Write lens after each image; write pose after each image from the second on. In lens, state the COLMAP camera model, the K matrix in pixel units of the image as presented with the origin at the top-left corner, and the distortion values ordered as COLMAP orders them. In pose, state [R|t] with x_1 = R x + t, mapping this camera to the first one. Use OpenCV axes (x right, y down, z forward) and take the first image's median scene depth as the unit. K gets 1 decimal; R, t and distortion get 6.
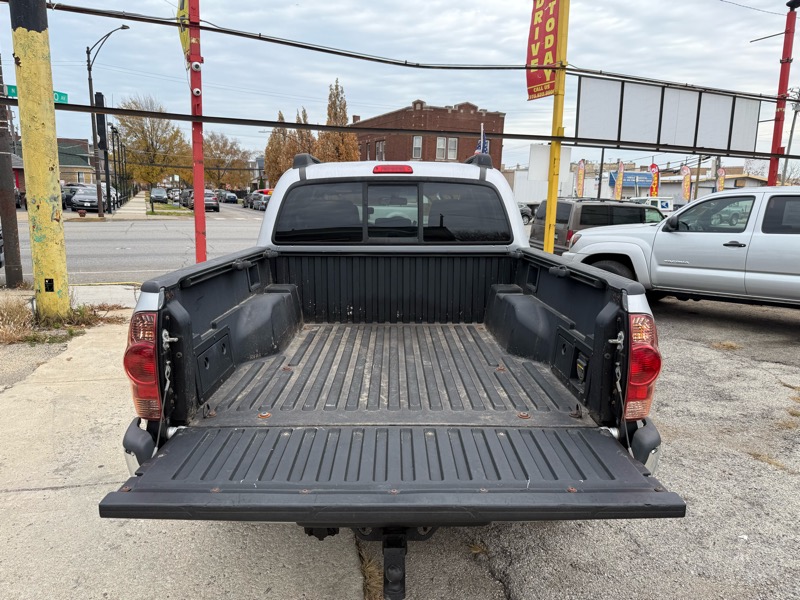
lens RADIAL K [[564.1, 0, 398.8], [0, 564.1, 297.1], [0, 0, 1]] dist [0.023368, -0.031288]
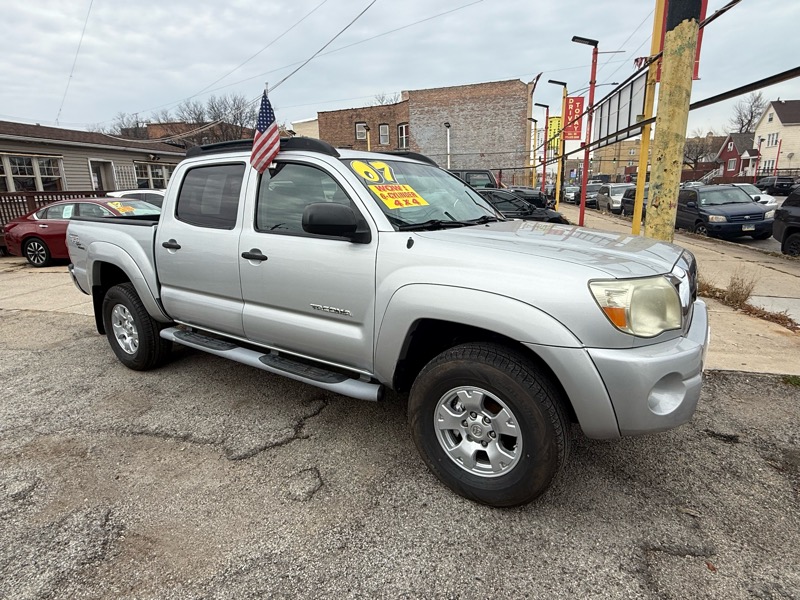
lens RADIAL K [[453.3, 0, 402.3], [0, 453.3, 297.3], [0, 0, 1]] dist [-0.002234, -0.000593]
pose [[-0.565193, 0.183662, -0.804254, 0.263813], [-0.135460, 0.941008, 0.310087, -0.110490], [0.813761, 0.284204, -0.506973, 0.689486]]
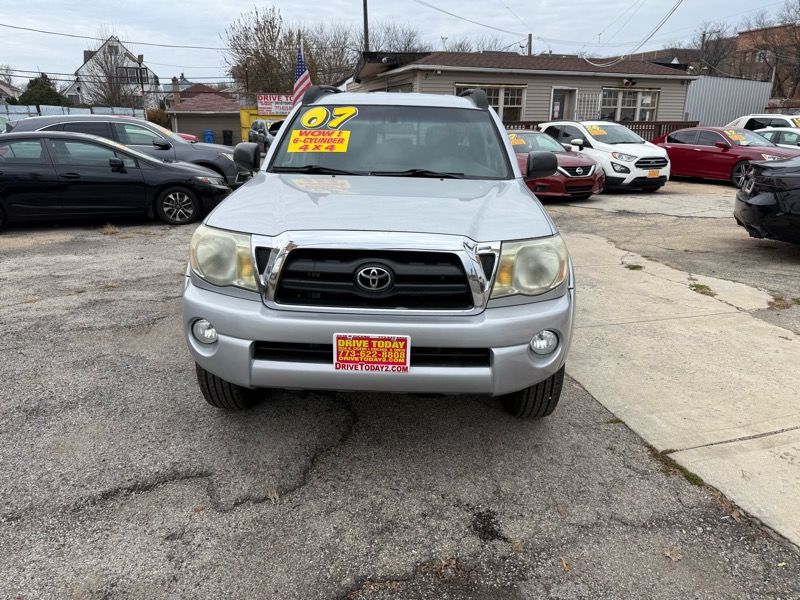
lens RADIAL K [[570.8, 0, 400.8], [0, 570.8, 291.3], [0, 0, 1]] dist [0.005263, -0.008664]
pose [[-0.999061, -0.033709, 0.027203, -0.024378], [-0.017983, 0.894103, 0.447501, -0.162142], [-0.039407, 0.446592, -0.893870, 0.903216]]
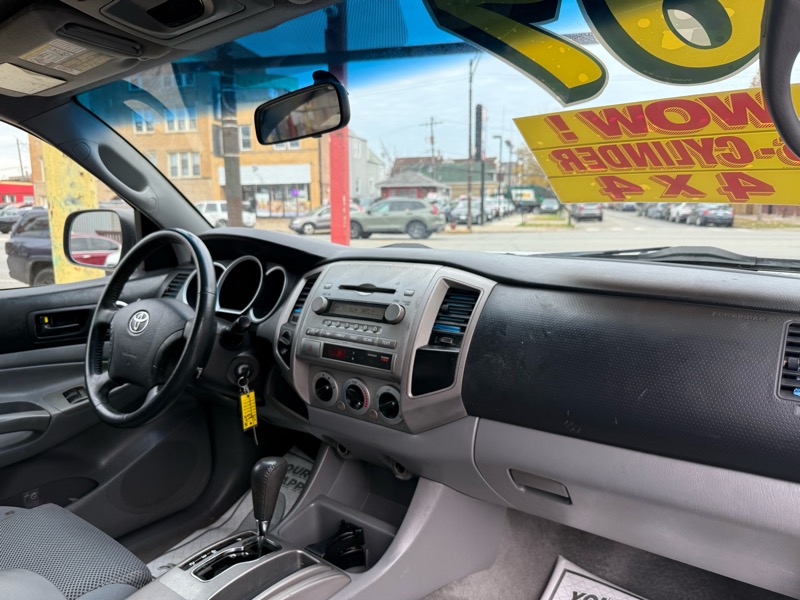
lens RADIAL K [[573.3, 0, 398.3], [0, 573.3, 297.3], [0, 0, 1]] dist [0.036734, -0.107391]
pose [[0.774036, 0.068471, -0.629428, 0.058845], [-0.081167, 0.996663, 0.008605, -0.062494], [0.627917, 0.044428, 0.777011, 0.457880]]
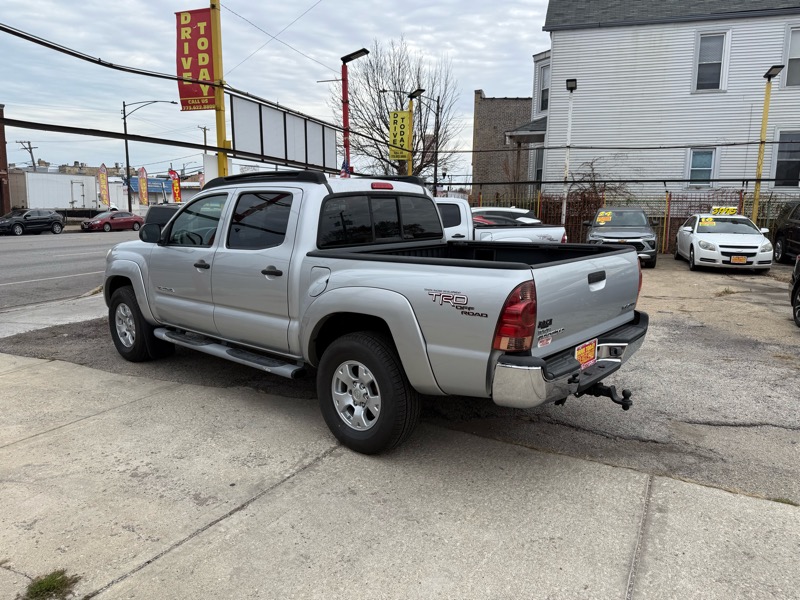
lens RADIAL K [[565.9, 0, 401.0], [0, 565.9, 290.0], [0, 0, 1]] dist [0.031102, -0.042631]
pose [[0.665206, -0.119064, 0.737106, -0.331496], [0.134429, 0.990170, 0.038625, -0.010738], [-0.734459, 0.073395, 0.674673, 0.032651]]
